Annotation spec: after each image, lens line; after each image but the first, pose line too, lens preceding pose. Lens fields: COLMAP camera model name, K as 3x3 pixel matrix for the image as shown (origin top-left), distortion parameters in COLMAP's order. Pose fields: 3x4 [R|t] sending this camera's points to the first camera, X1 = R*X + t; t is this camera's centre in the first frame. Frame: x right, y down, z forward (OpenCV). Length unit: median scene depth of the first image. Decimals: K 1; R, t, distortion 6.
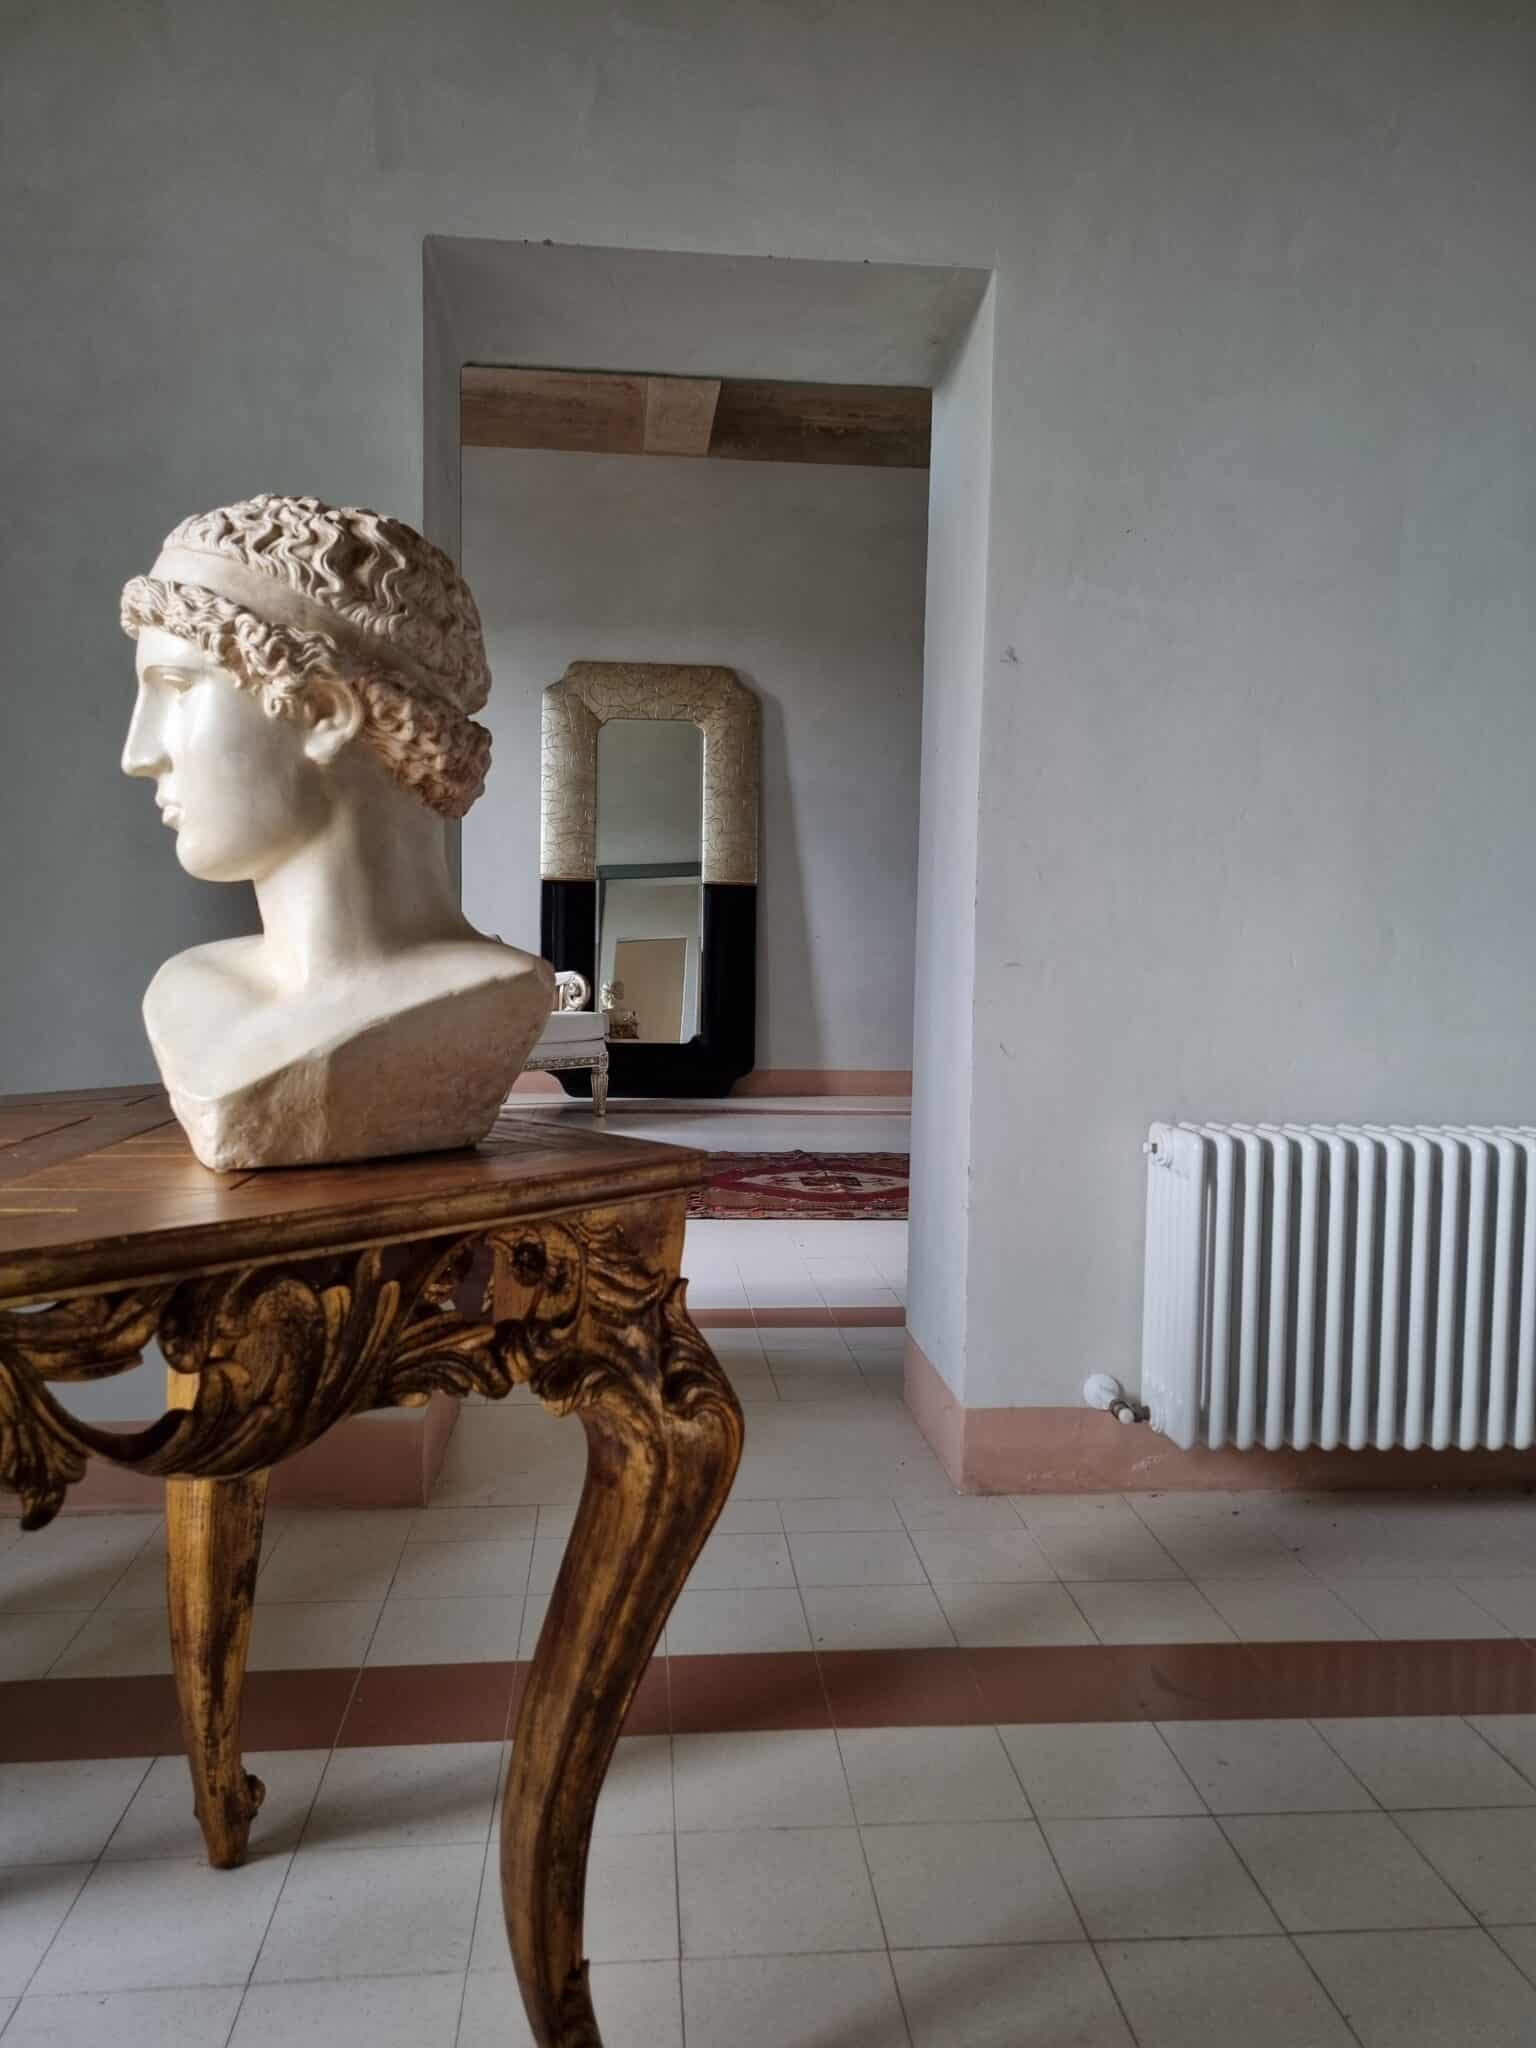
lens RADIAL K [[1538.2, 0, 776.0], [0, 1538.2, 1021.9], [0, 0, 1]] dist [0.059044, -0.044709]
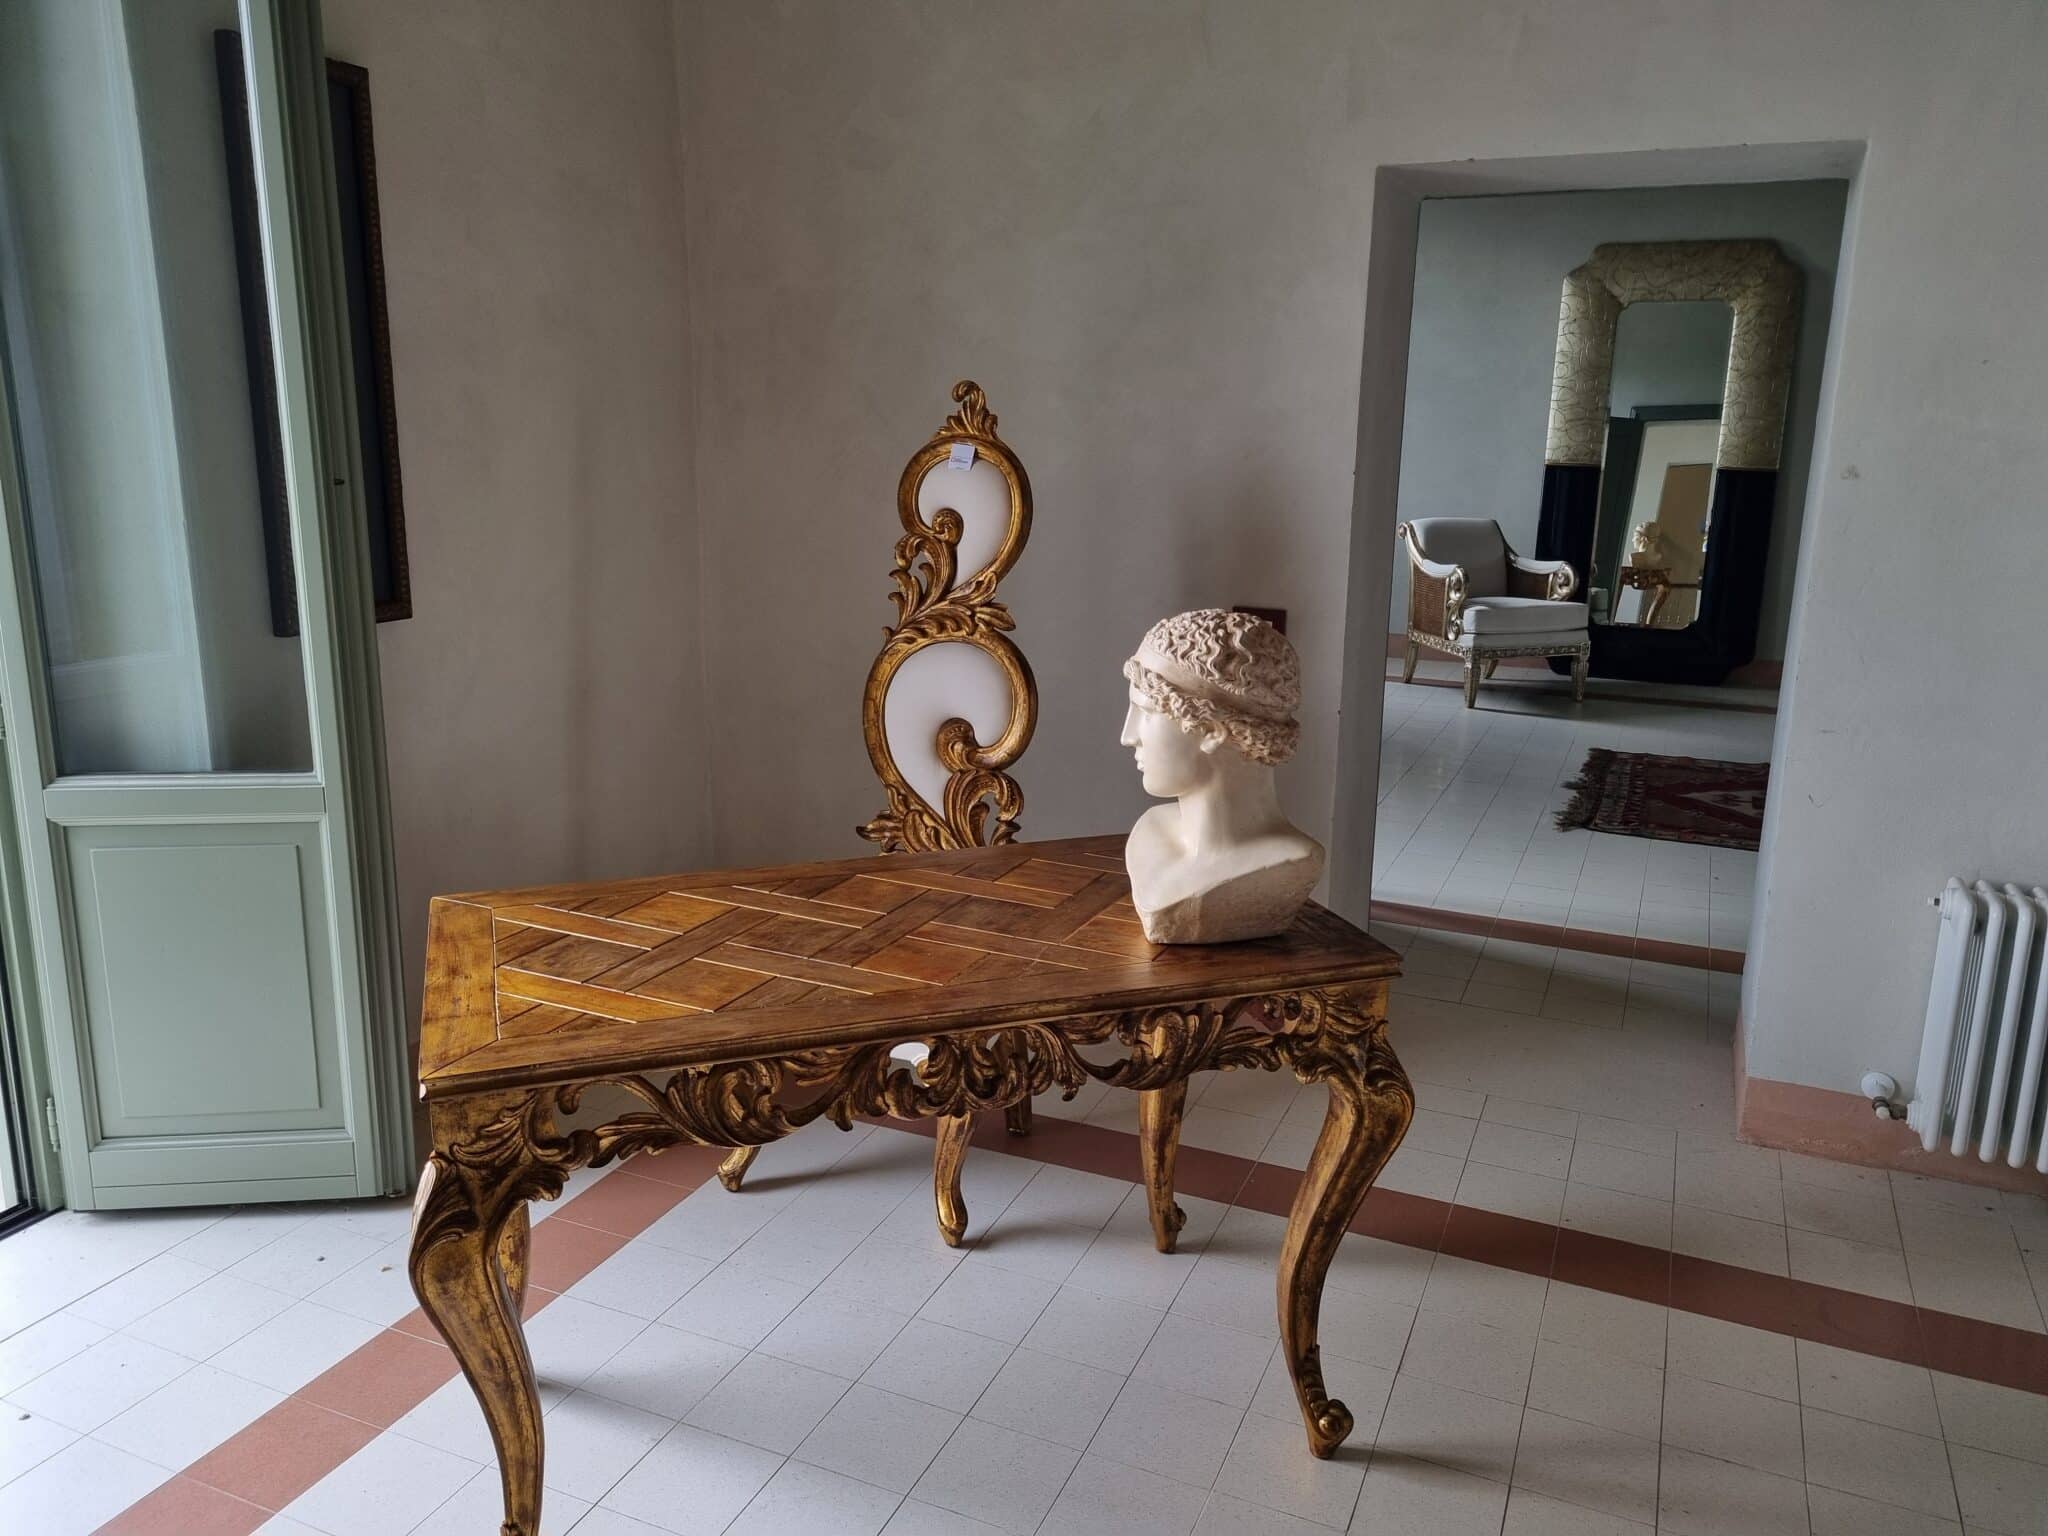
lens RADIAL K [[1538.2, 0, 1018.4], [0, 1538.2, 736.4], [0, 0, 1]] dist [0.059044, -0.044709]
pose [[0.873572, 0.102073, -0.475871, 0.433271], [-0.032176, 0.987733, 0.152799, -0.473059], [0.485630, -0.118169, 0.866140, -0.839336]]
